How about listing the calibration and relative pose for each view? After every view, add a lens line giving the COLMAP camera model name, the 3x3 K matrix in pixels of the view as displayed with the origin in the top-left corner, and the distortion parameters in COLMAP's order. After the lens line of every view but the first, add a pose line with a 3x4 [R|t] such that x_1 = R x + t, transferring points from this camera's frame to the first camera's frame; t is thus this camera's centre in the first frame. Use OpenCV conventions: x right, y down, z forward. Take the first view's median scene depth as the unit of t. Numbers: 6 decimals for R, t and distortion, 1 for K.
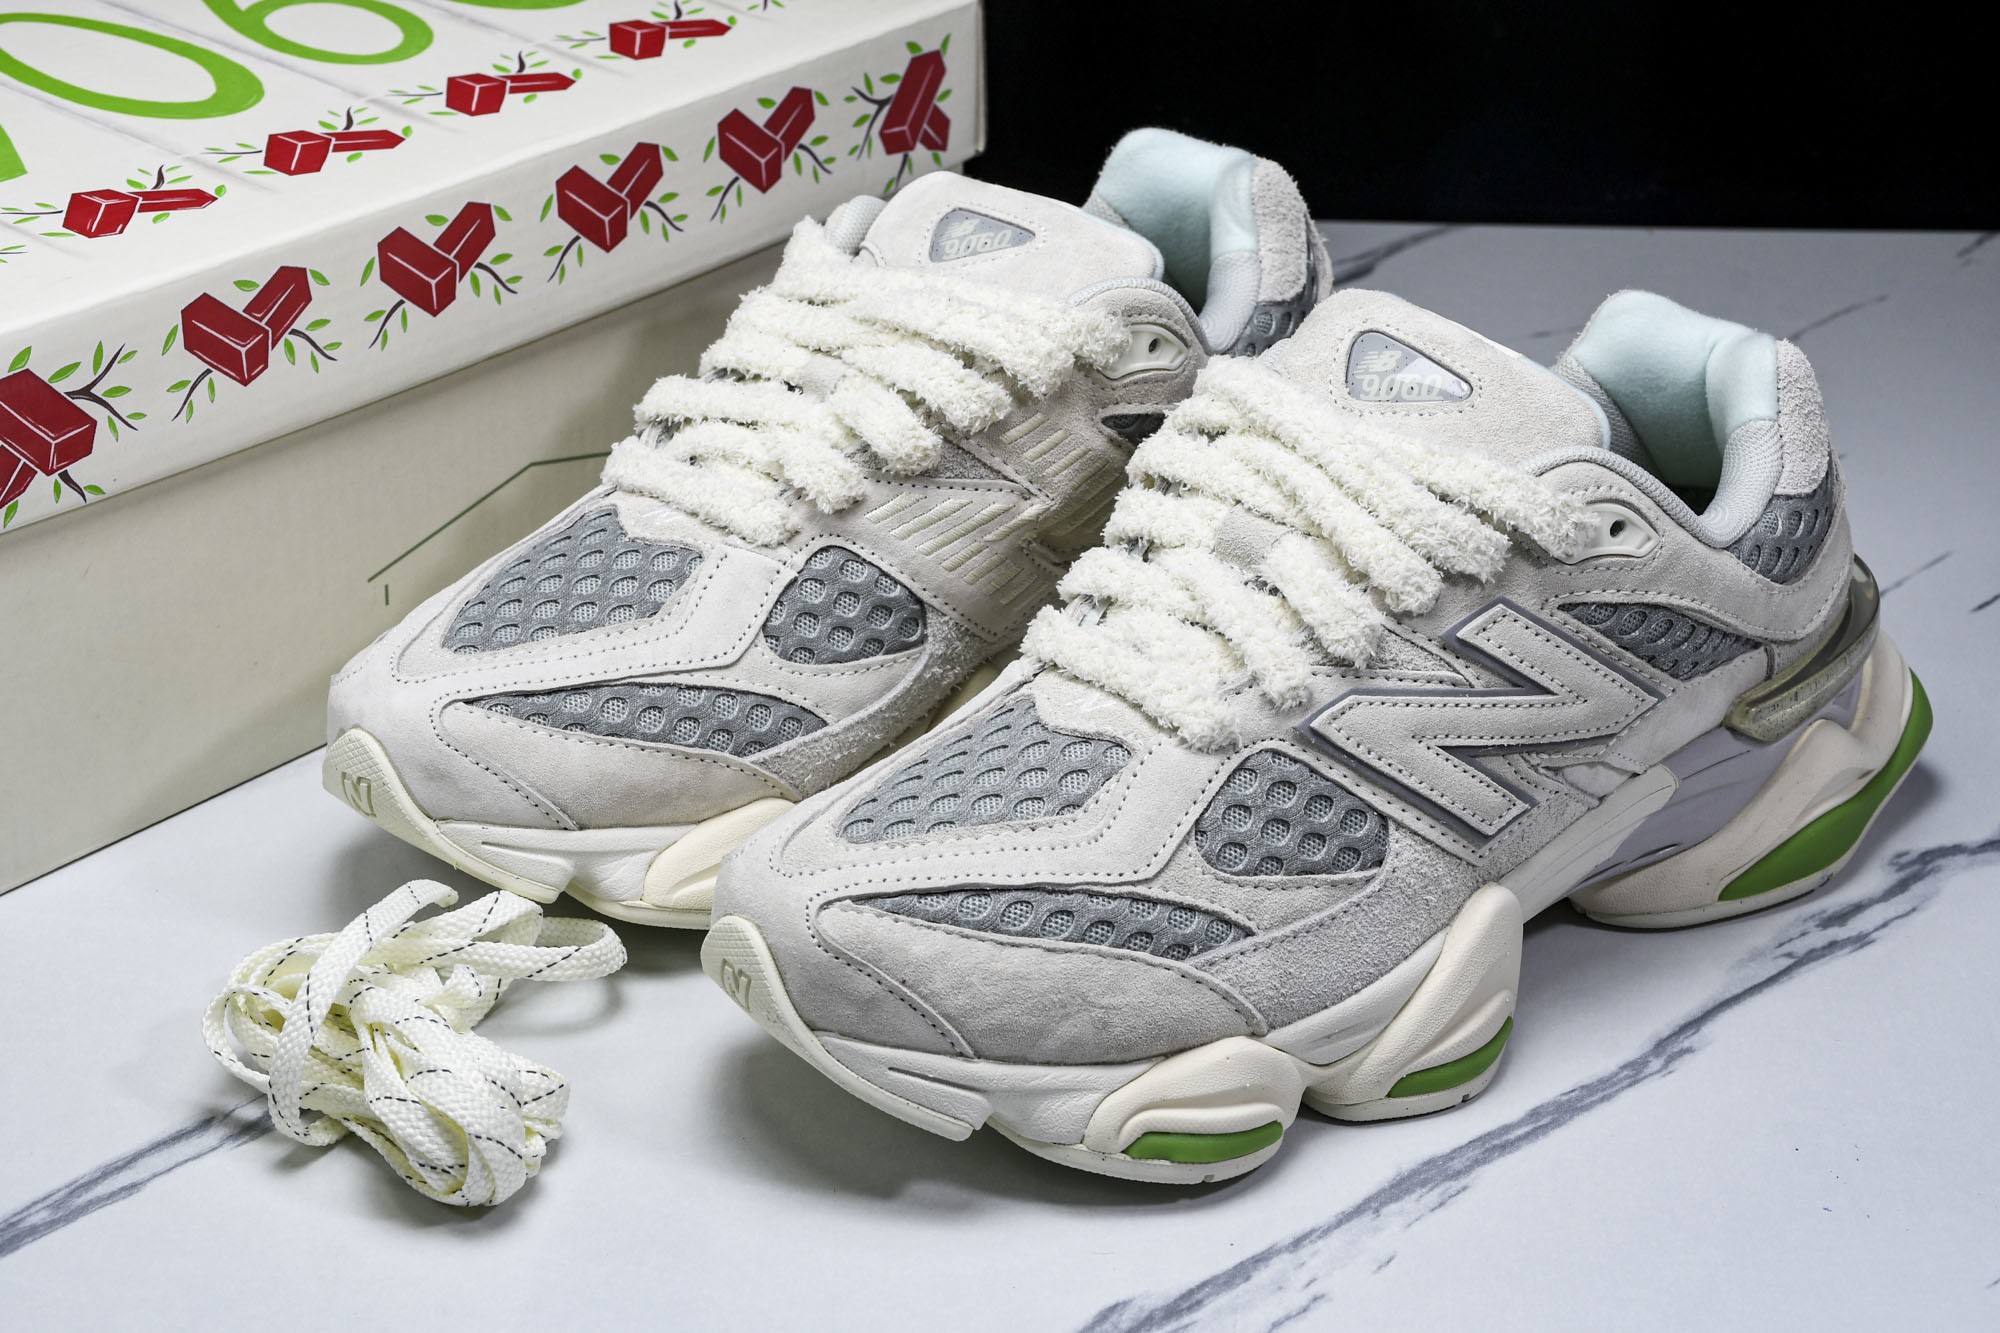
lens RADIAL K [[3859.6, 0, 979.8], [0, 3859.6, 654.6], [0, 0, 1]] dist [0.185714, 0.000000]
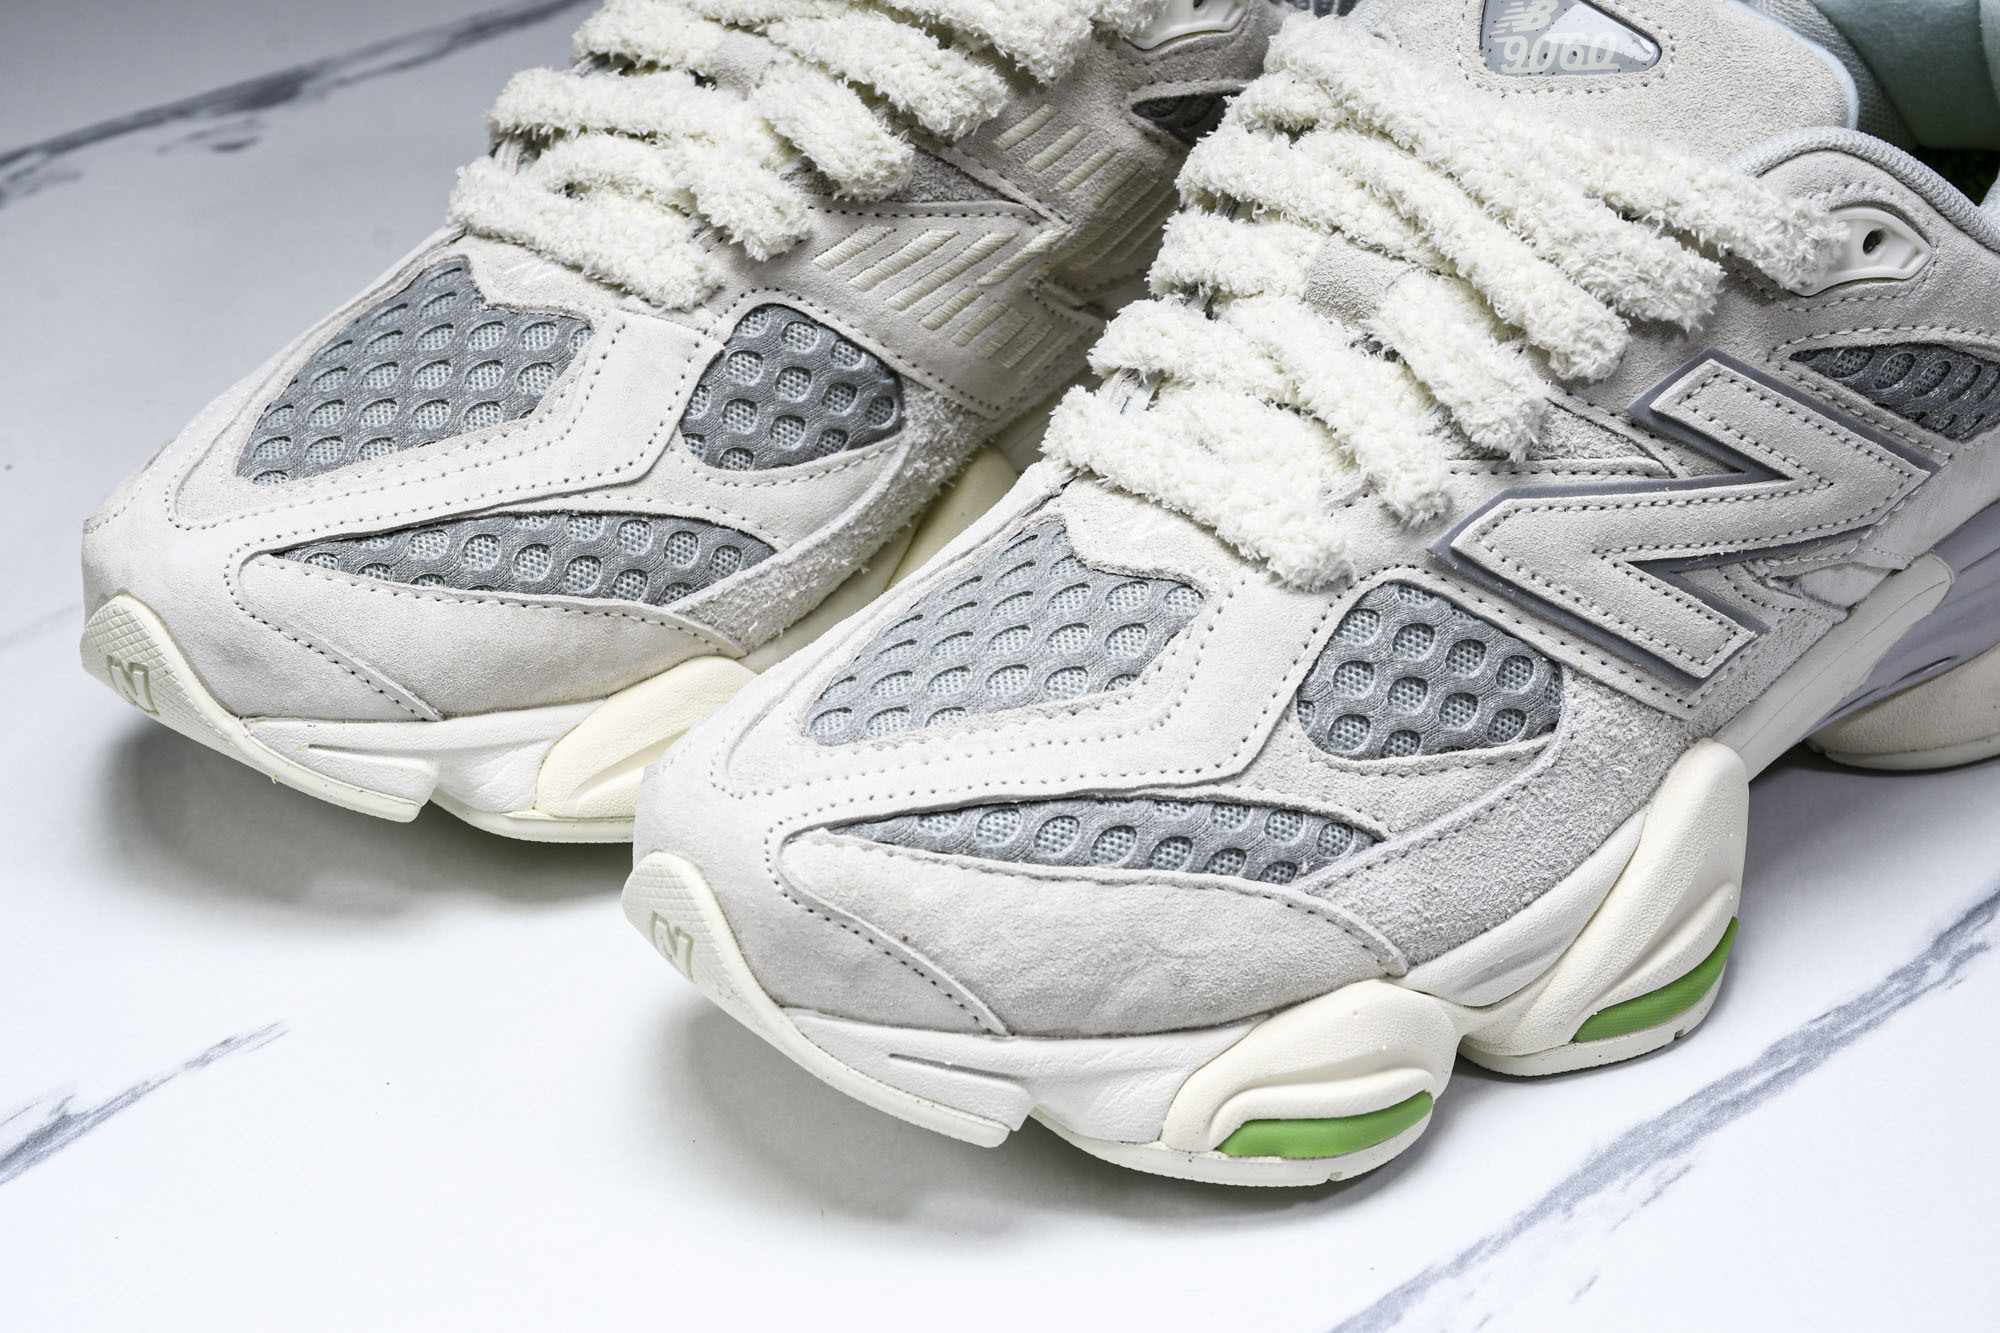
lens RADIAL K [[4697.1, 0, 968.7], [0, 4697.1, 706.8], [0, 0, 1]] dist [0.345229, 0.000000]
pose [[0.998890, -0.046842, 0.005050, -0.009675], [0.046127, 0.994163, 0.097535, -0.040656], [-0.009589, -0.097194, 0.995219, 0.122835]]
